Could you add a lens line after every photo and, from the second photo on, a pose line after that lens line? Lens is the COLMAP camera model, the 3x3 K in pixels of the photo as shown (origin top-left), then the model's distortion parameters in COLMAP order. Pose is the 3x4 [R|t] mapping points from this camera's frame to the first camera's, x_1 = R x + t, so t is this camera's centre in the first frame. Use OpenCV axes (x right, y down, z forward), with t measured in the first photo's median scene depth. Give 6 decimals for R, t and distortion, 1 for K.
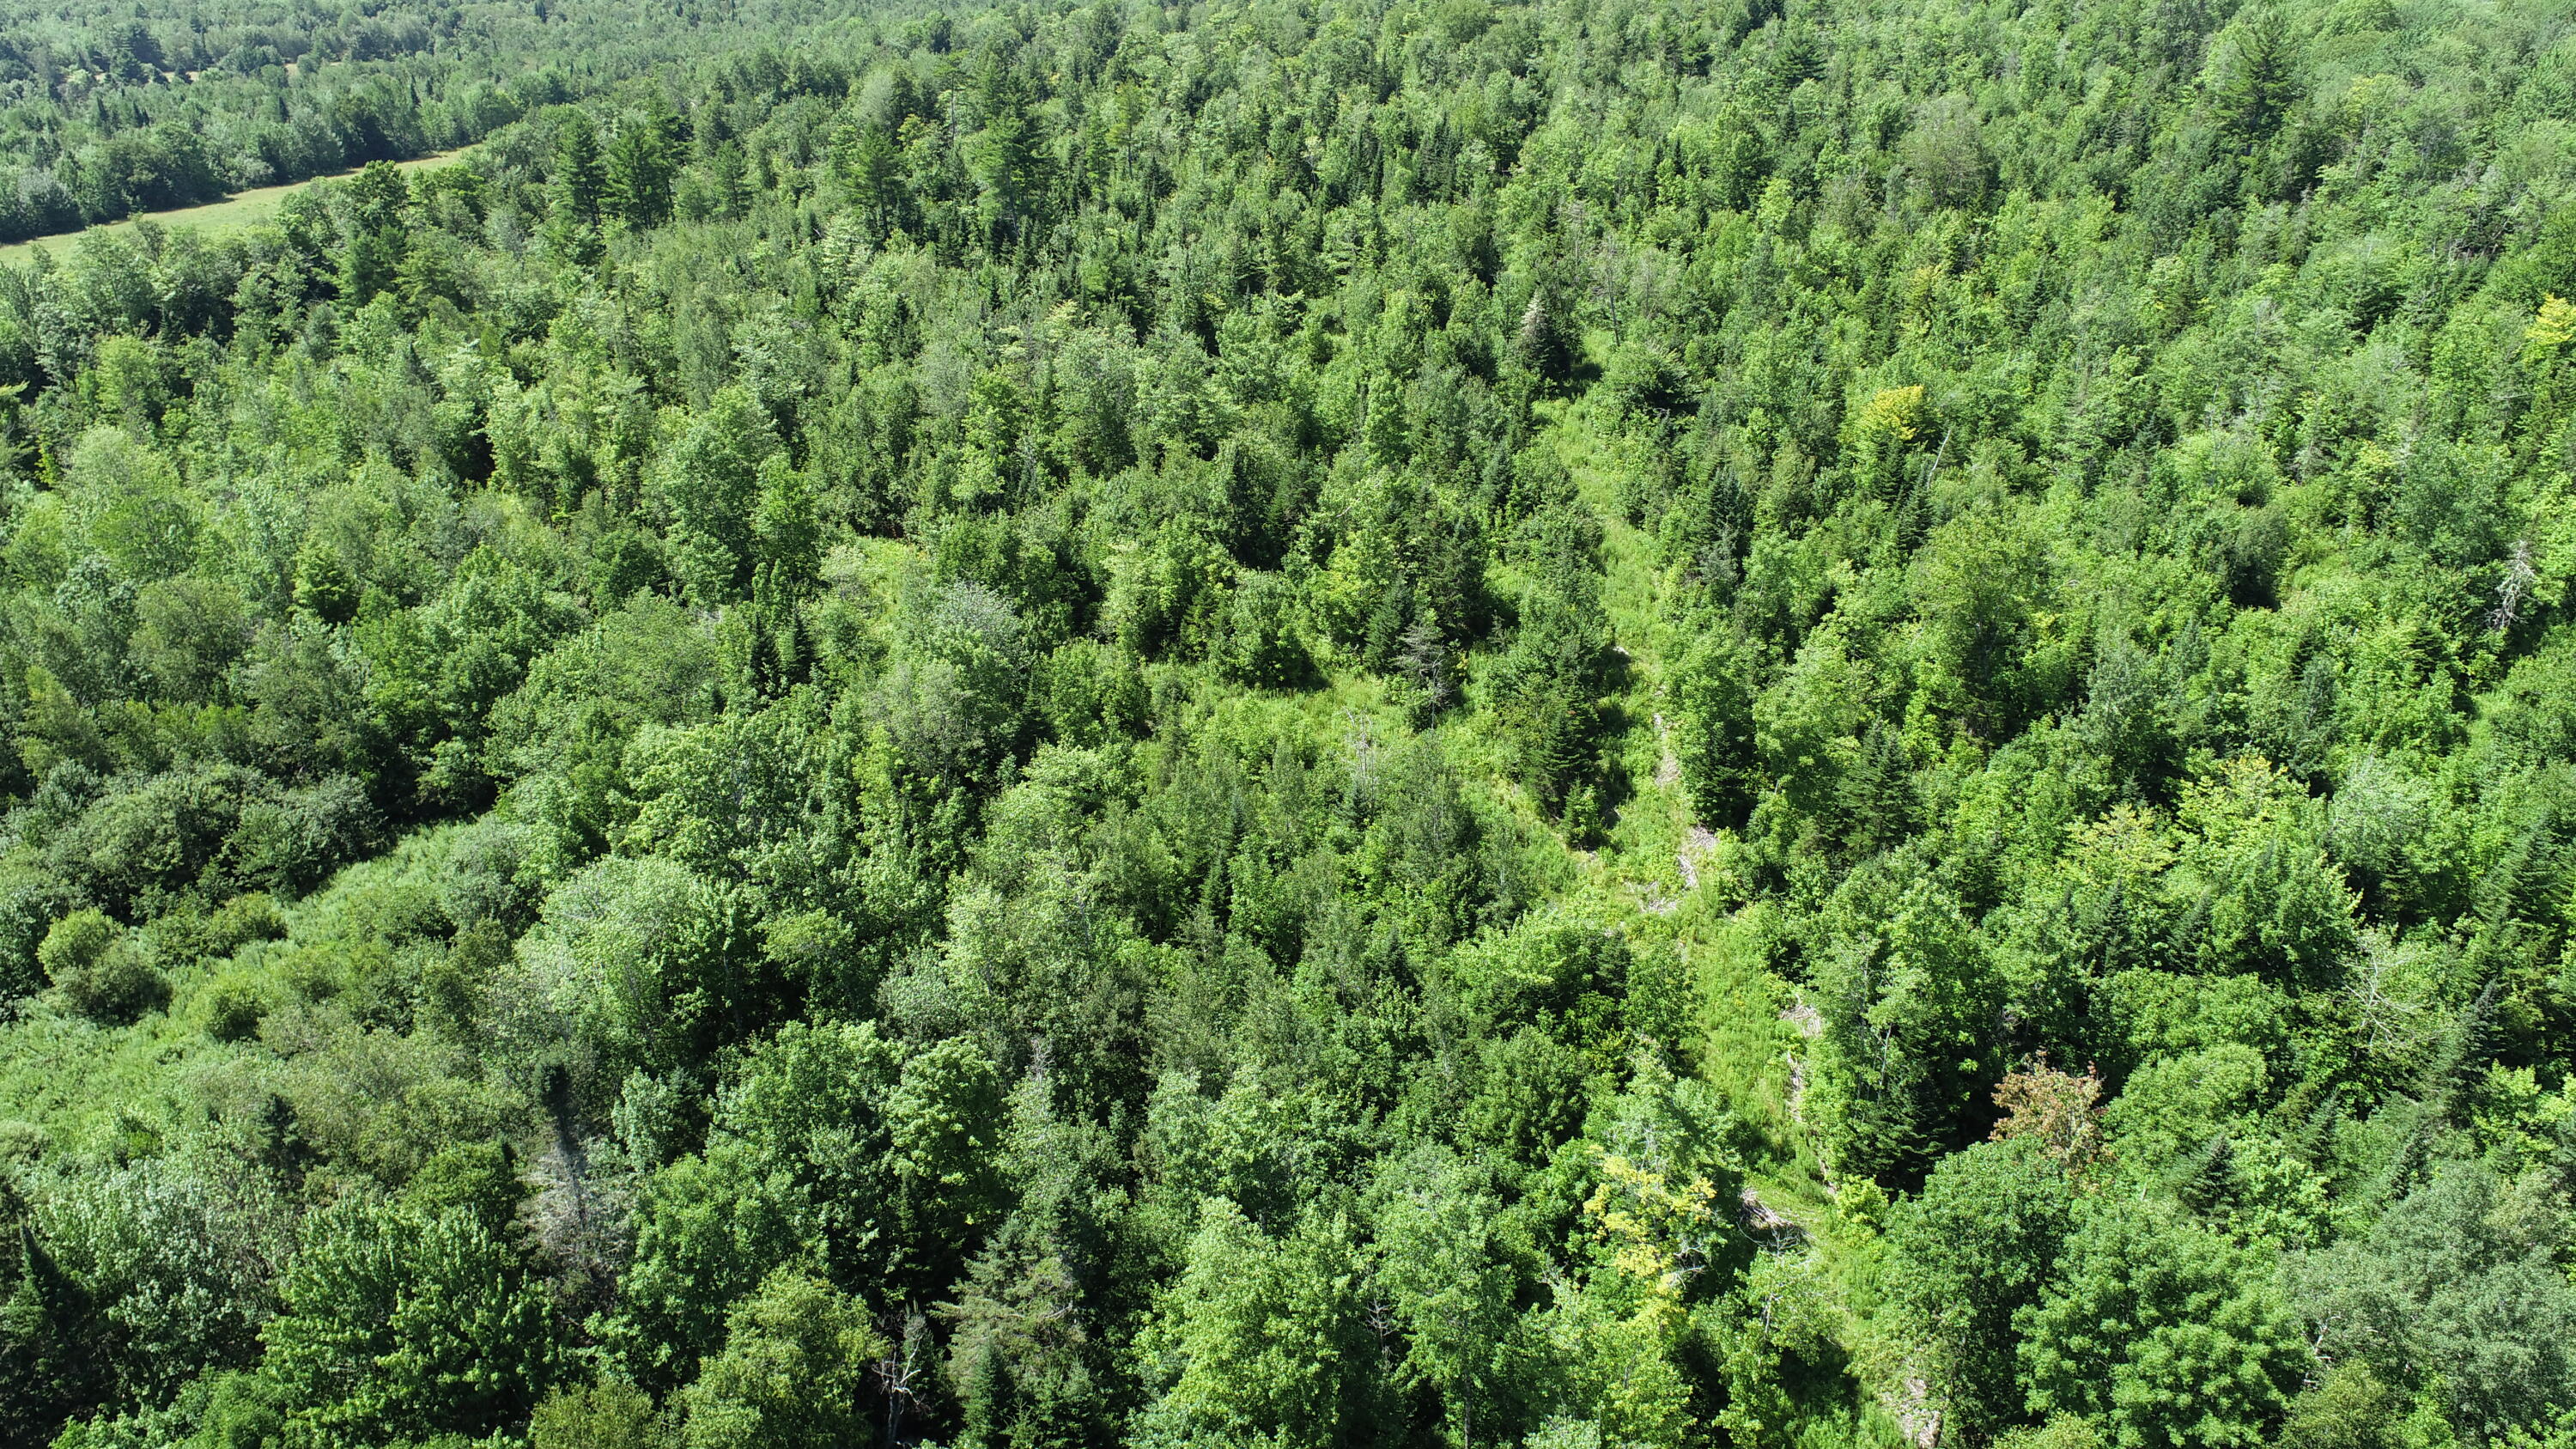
lens RADIAL K [[1754.5, 0, 1281.5], [0, 1754.5, 736.0], [0, 0, 1]] dist [-0.016269, 0.011295]
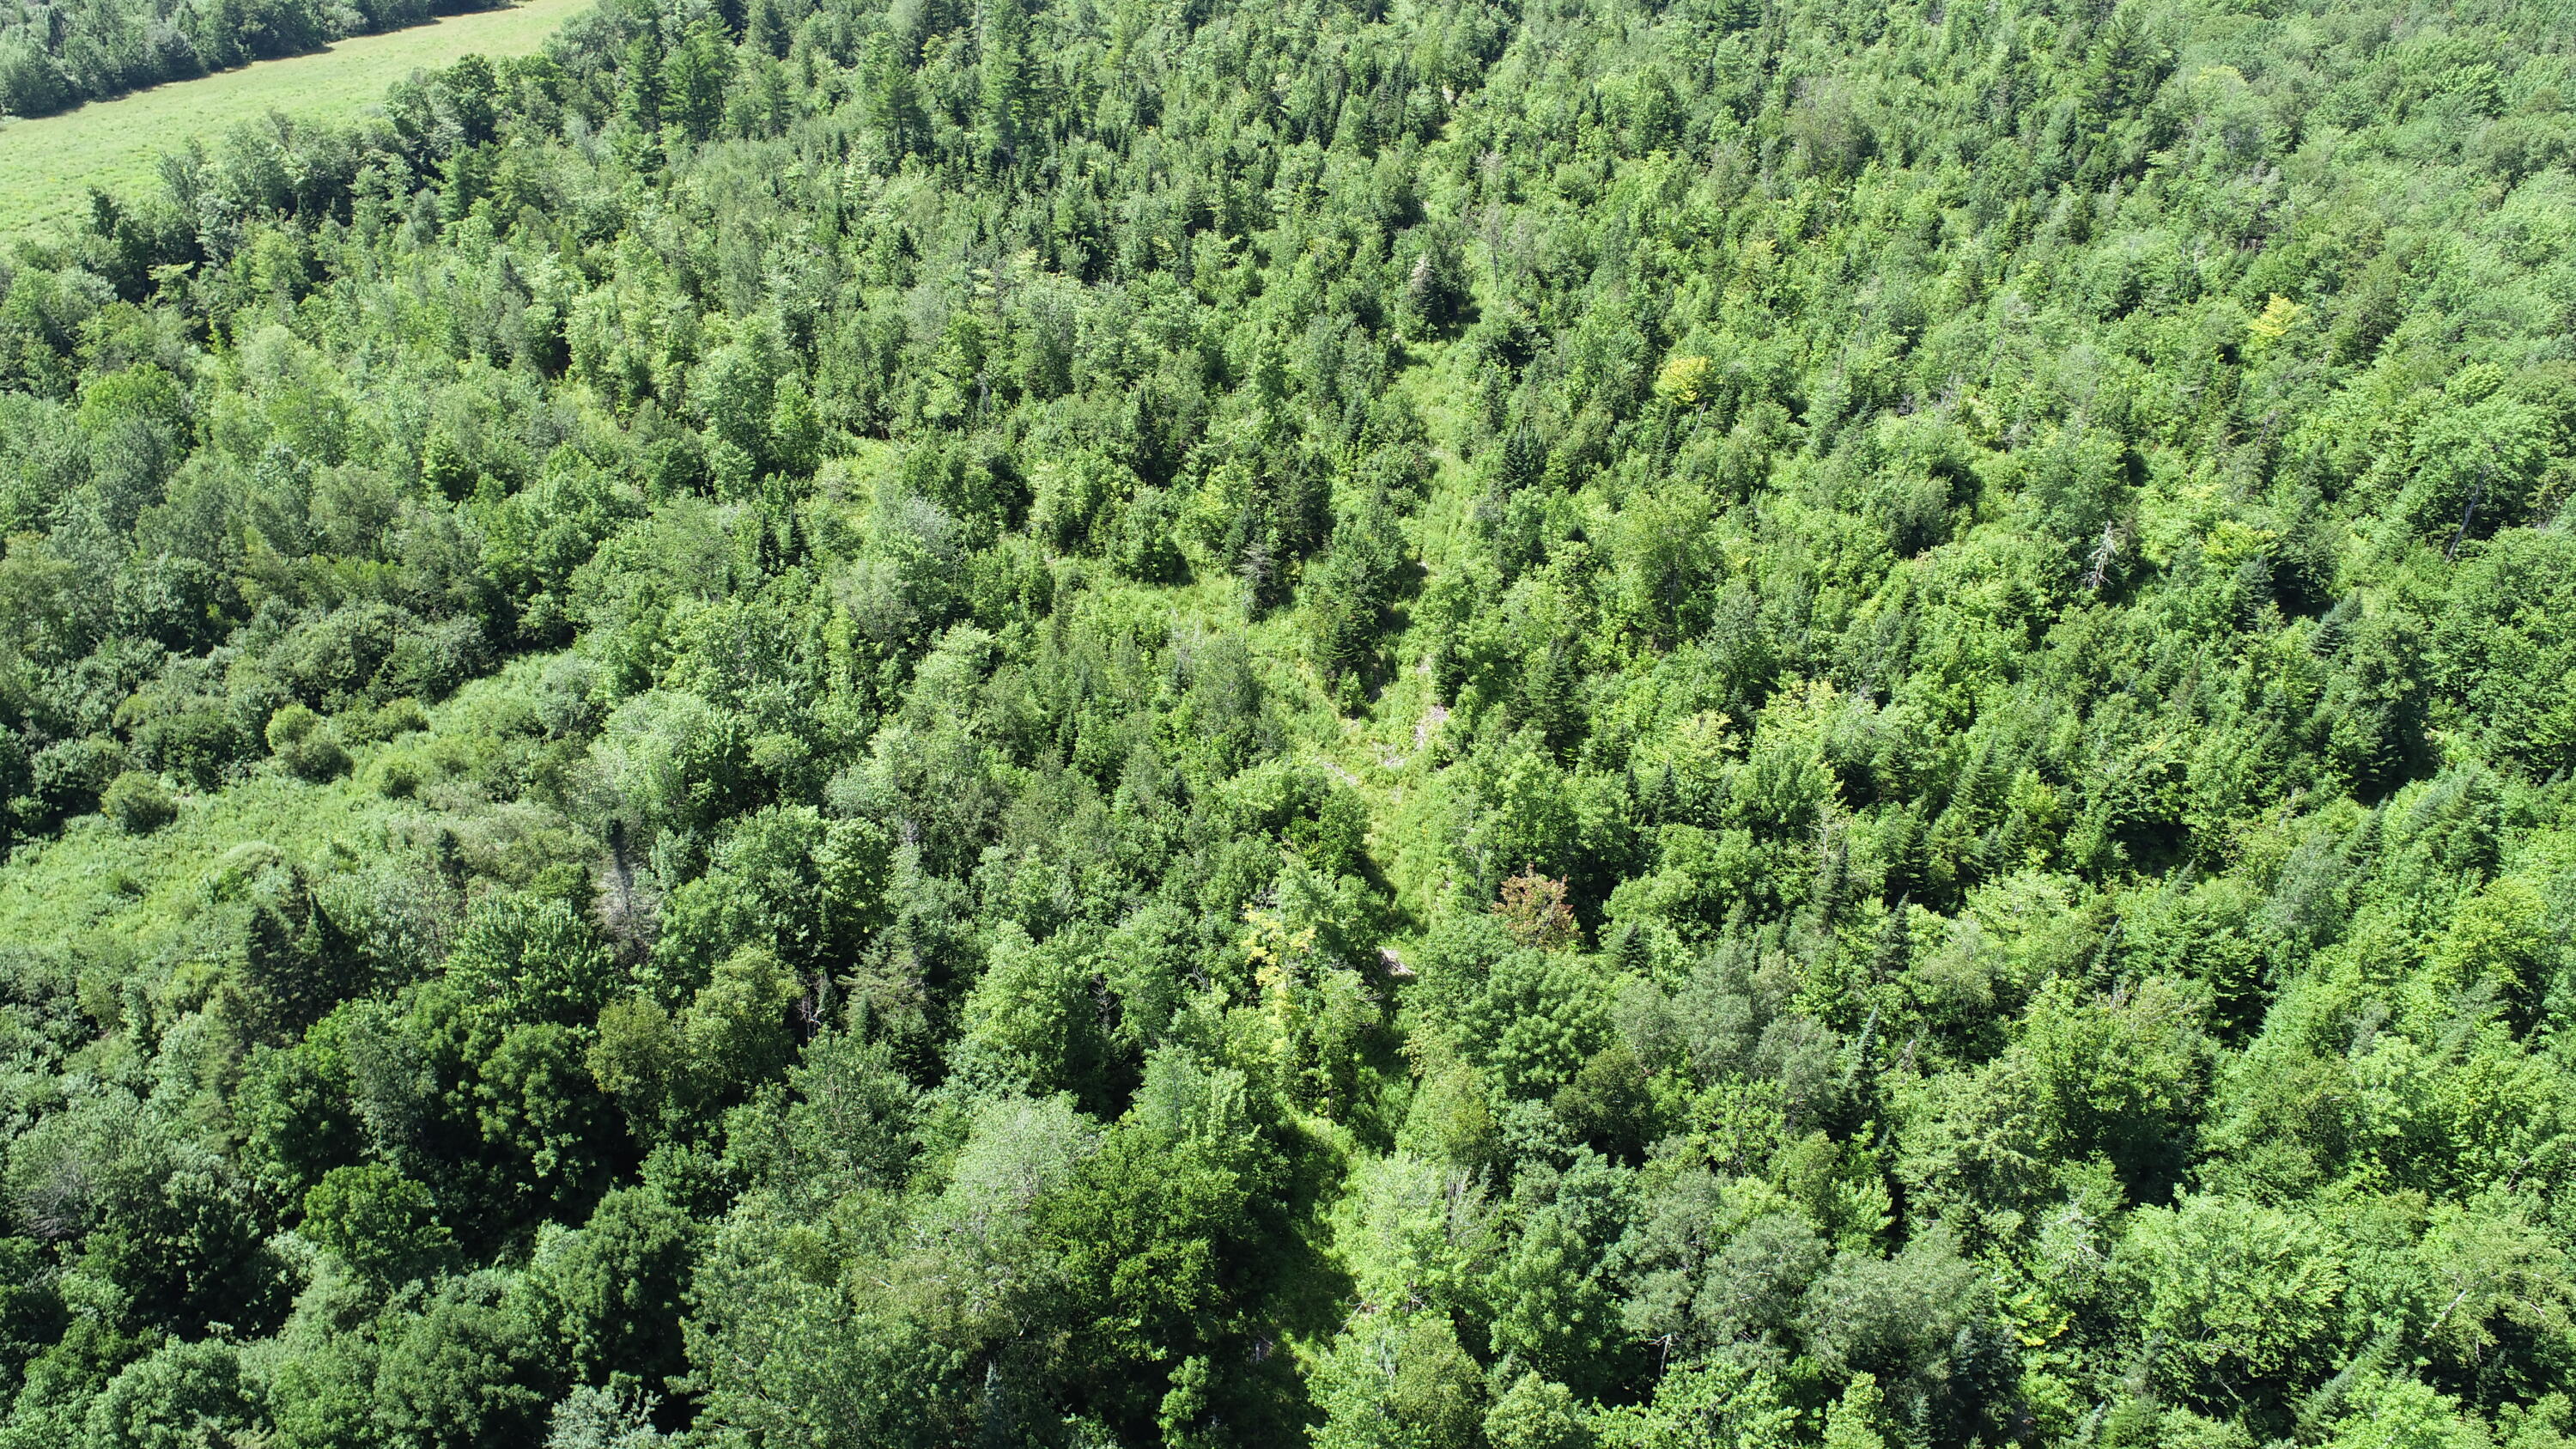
lens RADIAL K [[1754.5, 0, 1287.2], [0, 1754.5, 714.1], [0, 0, 1]] dist [-0.016269, 0.011295]
pose [[0.998284, 0.054948, -0.020263, 0.137329], [-0.053062, 0.995043, 0.084108, -0.047252], [0.024784, -0.082888, 0.996251, -0.348534]]
